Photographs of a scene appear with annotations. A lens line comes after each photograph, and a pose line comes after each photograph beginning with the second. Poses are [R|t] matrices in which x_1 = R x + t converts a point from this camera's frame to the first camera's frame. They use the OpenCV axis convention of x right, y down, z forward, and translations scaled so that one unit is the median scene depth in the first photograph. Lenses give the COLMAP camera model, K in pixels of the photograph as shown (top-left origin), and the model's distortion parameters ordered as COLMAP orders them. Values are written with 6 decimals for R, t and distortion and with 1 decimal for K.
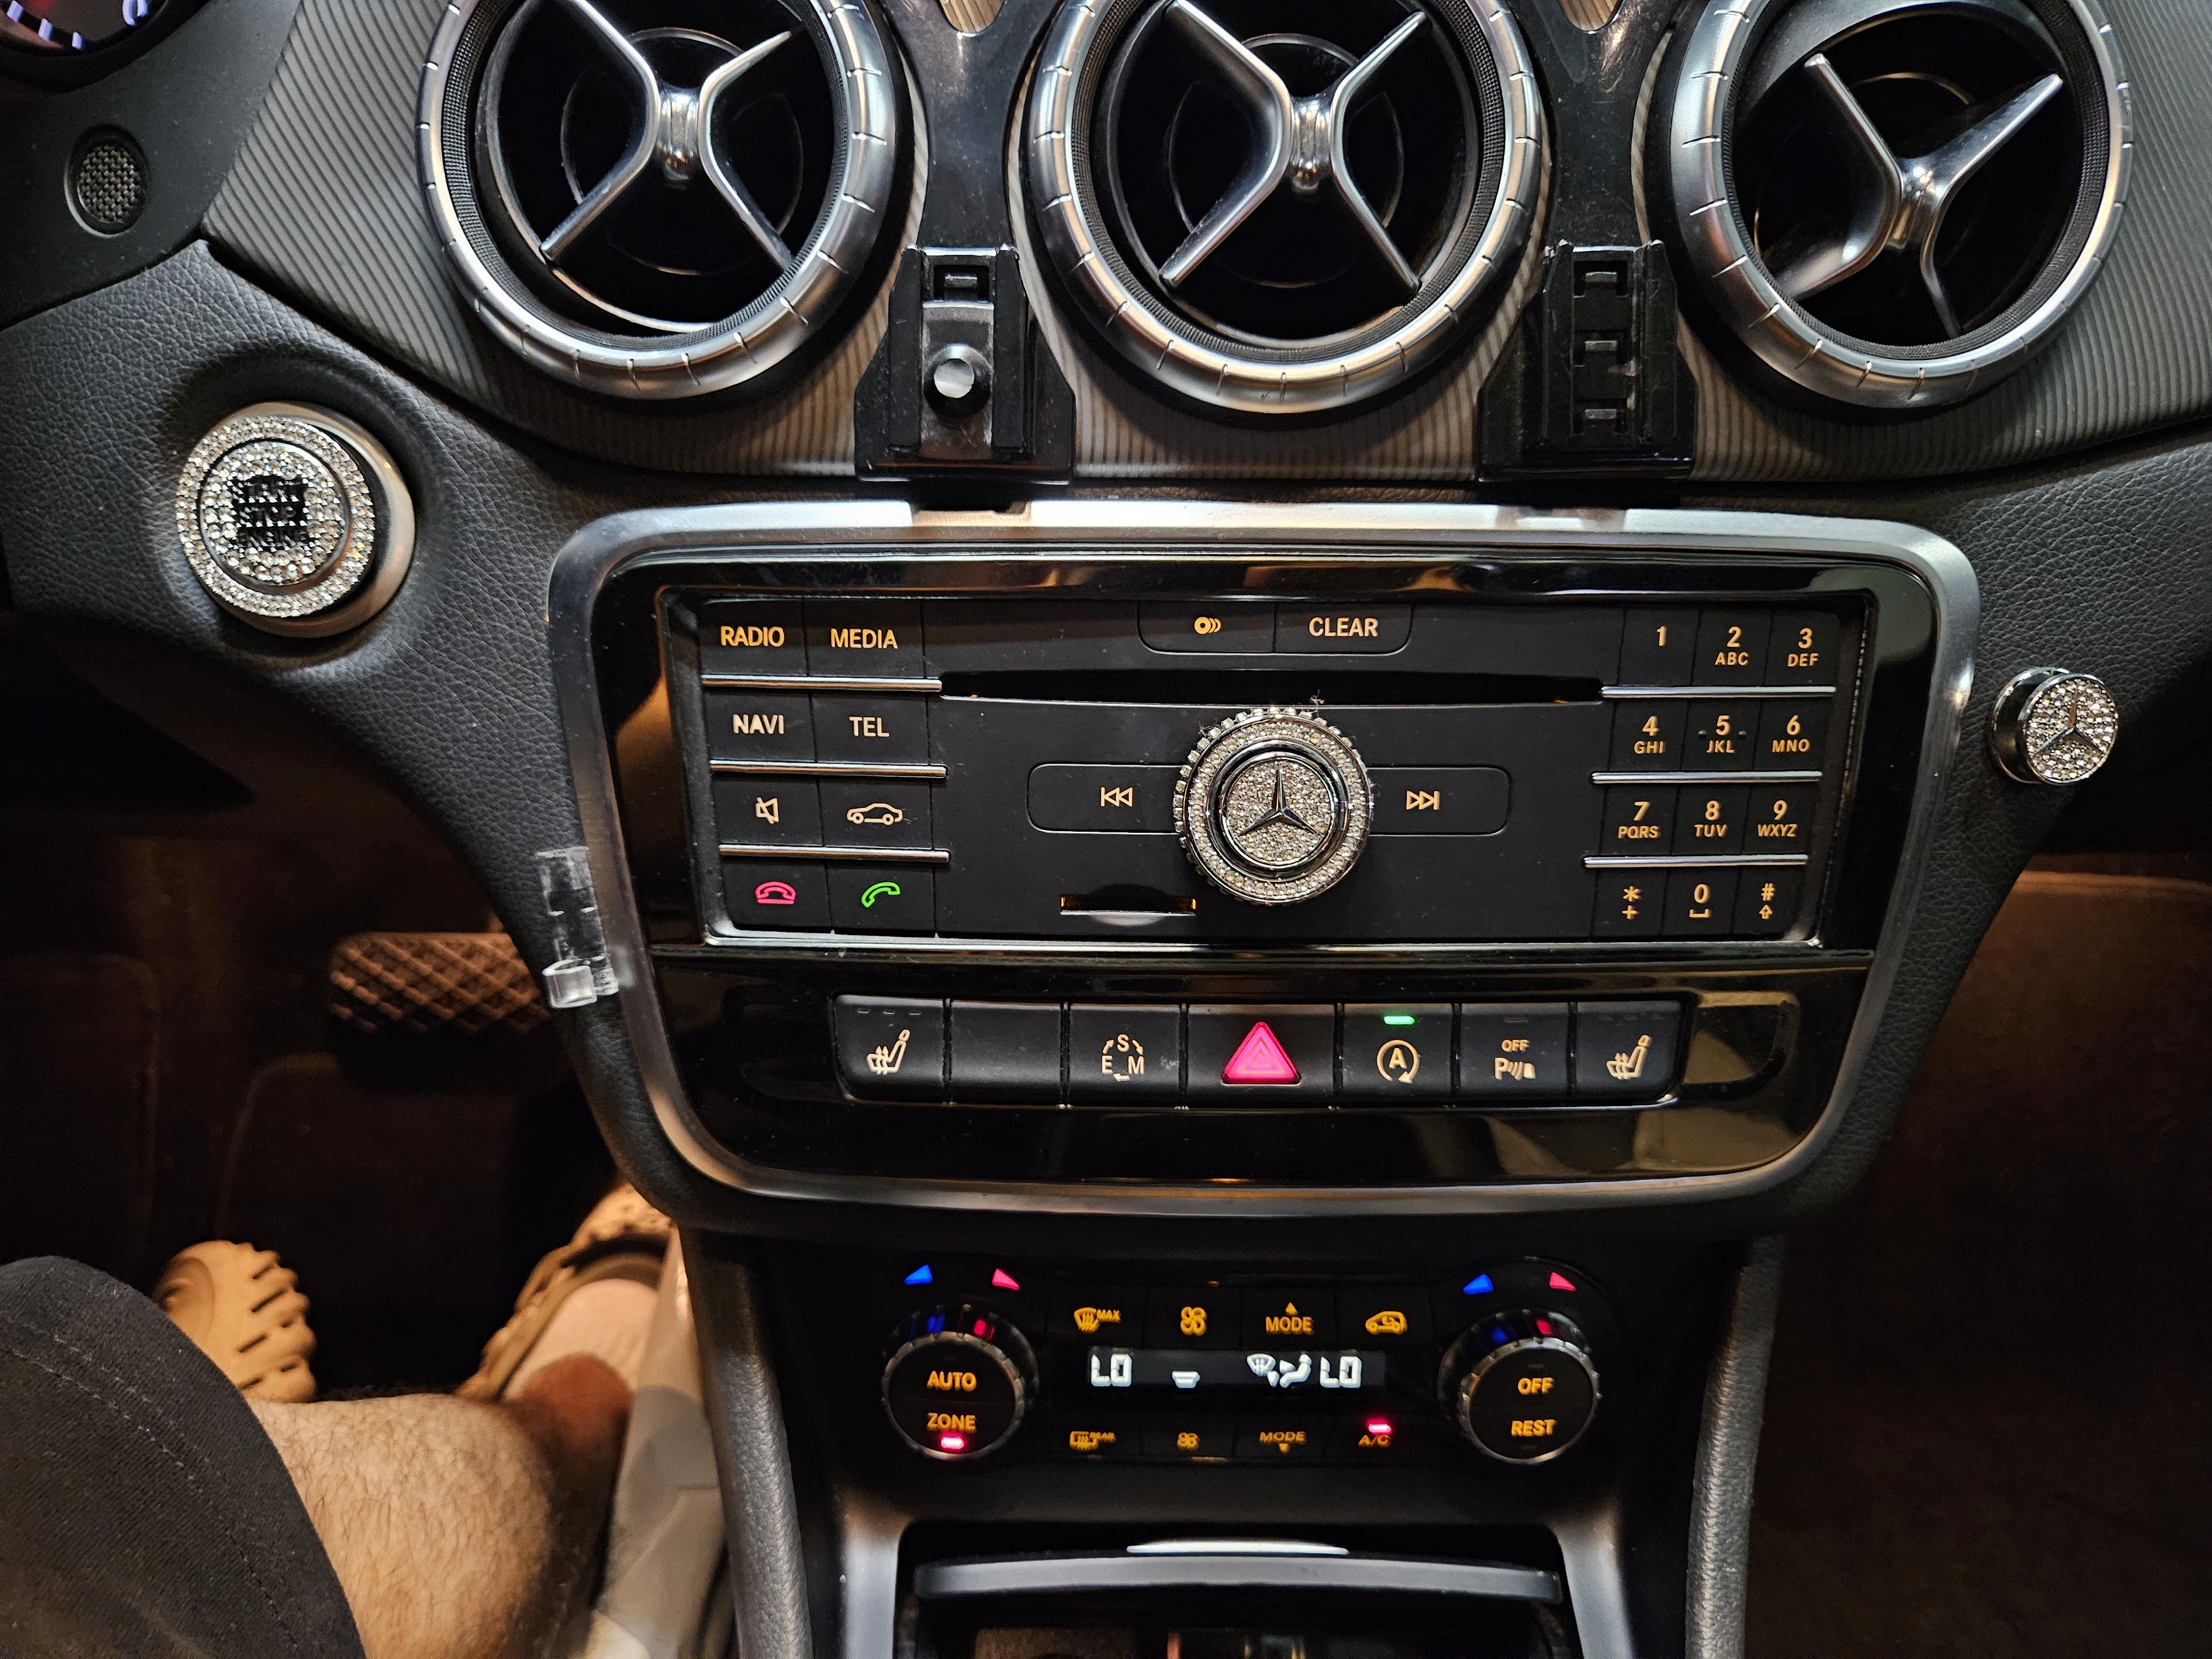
lens RADIAL K [[1522.4, 0, 1105.0], [0, 1522.4, 878.3], [0, 0, 1]] dist [0.044068, -0.061698]
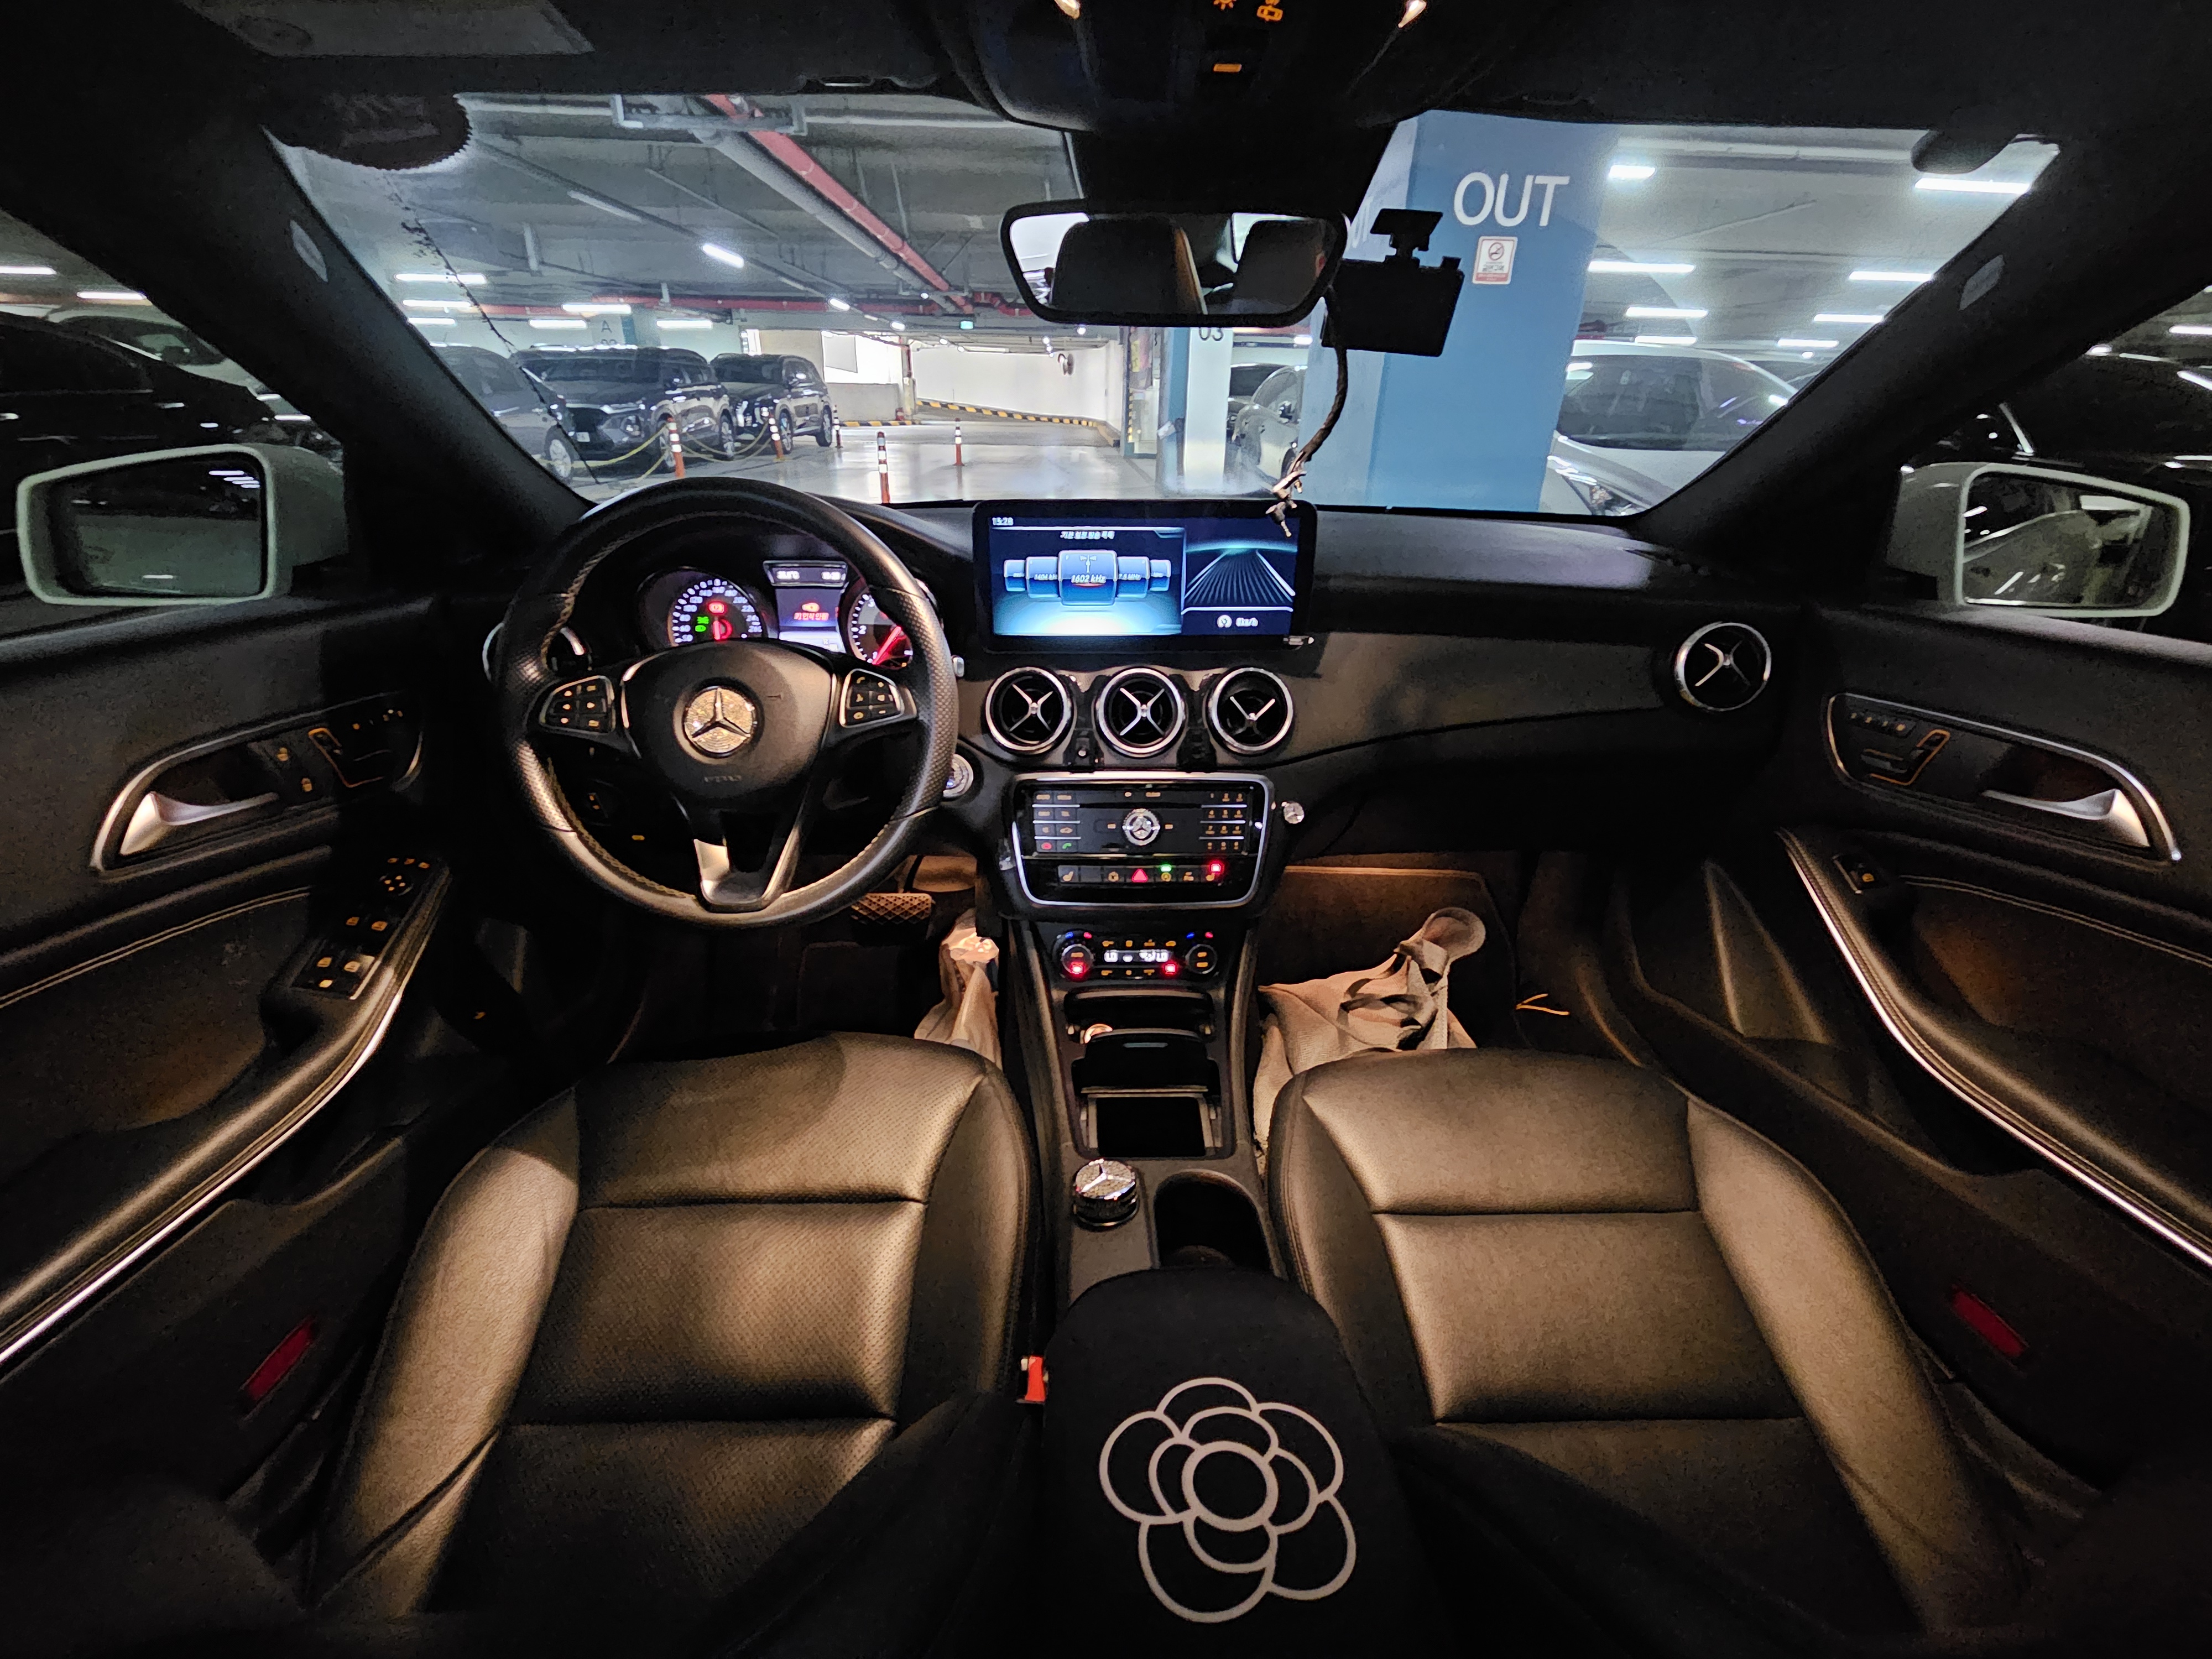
lens RADIAL K [[902.8, 0, 1111.4], [0, 902.8, 848.7], [0, 0, 1]] dist [-0.010505, -0.000386]
pose [[0.999696, -0.009893, 0.022596, -0.065696], [0.011907, 0.995795, -0.090828, 0.305885], [-0.021603, 0.091069, 0.995610, -2.104103]]
